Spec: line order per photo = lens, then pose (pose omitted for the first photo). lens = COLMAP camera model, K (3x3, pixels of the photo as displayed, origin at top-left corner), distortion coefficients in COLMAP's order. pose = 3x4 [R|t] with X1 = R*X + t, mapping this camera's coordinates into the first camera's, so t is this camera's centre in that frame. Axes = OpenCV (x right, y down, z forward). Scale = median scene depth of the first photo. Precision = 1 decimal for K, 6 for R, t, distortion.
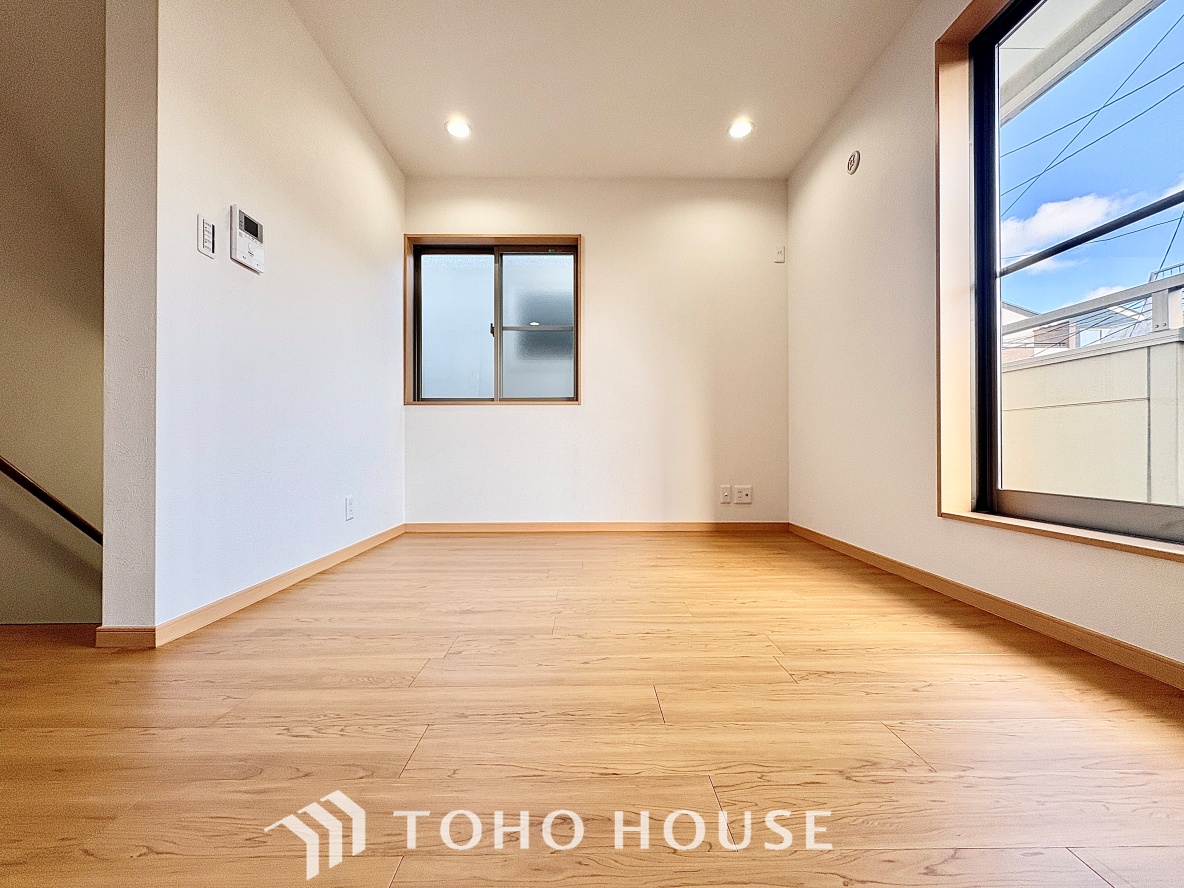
lens RADIAL K [[471.0, 0, 592.1], [0, 471.0, 444.3], [0, 0, 1]] dist [0.000264, 0.000184]
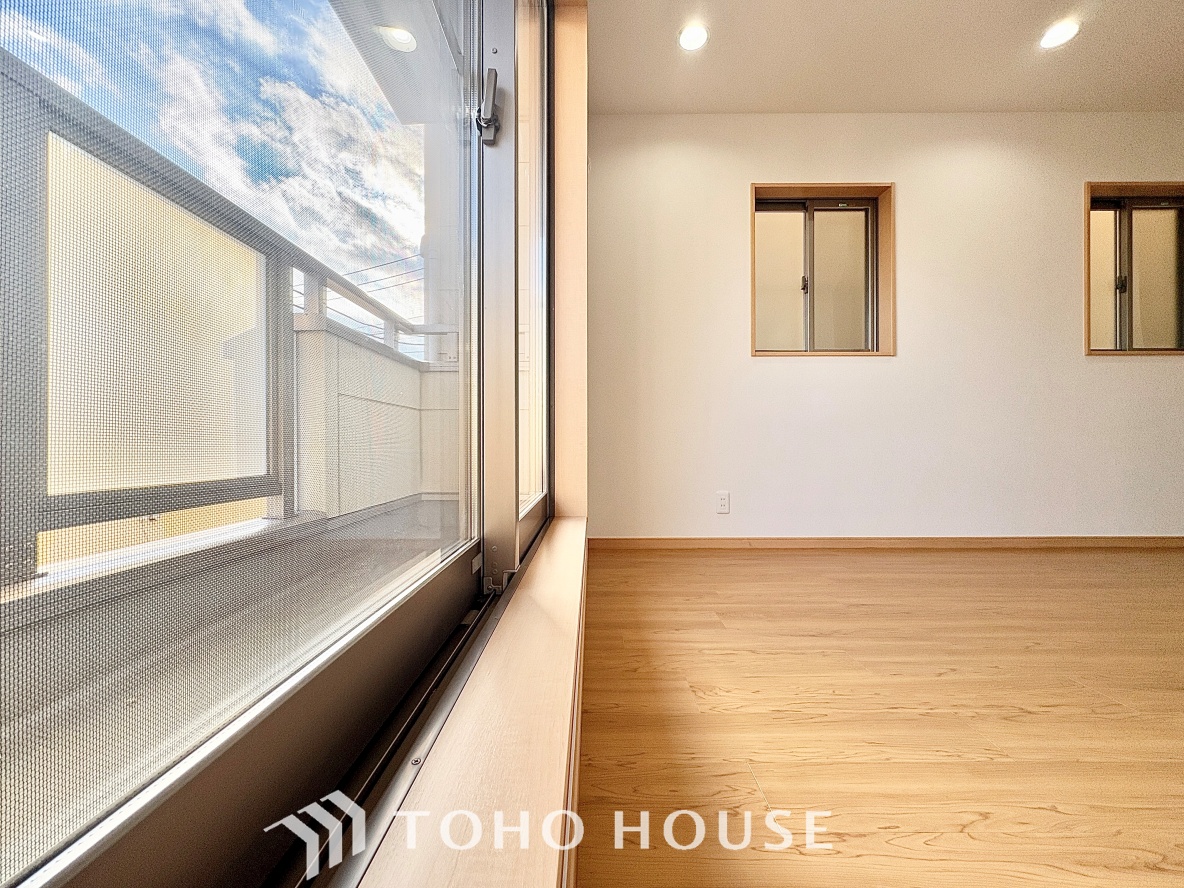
lens RADIAL K [[471.0, 0, 592.4], [0, 471.0, 441.5], [0, 0, 1]] dist [0.000264, 0.000184]
pose [[-0.999863, 0.003617, 0.016158, 0.855466], [0.003332, 0.999839, -0.017643, 0.007494], [-0.016219, -0.017586, -0.999714, 1.173925]]
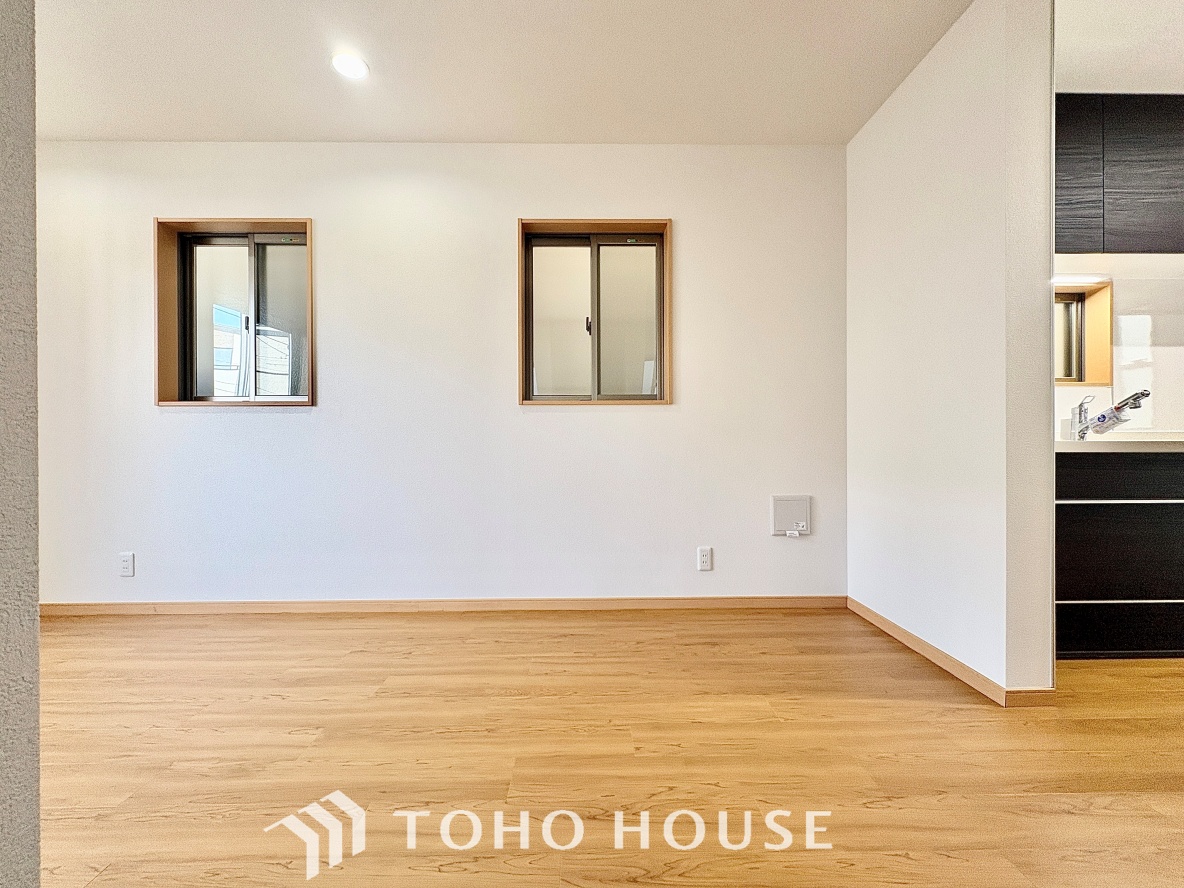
lens RADIAL K [[484.3, 0, 602.9], [0, 484.3, 436.5], [0, 0, 1]] dist [0.001108, -0.000119]
pose [[-0.999969, 0.006680, 0.004185, -1.138071], [0.006610, 0.999840, -0.016608, -0.185639], [-0.004295, -0.016580, -0.999853, 1.076556]]
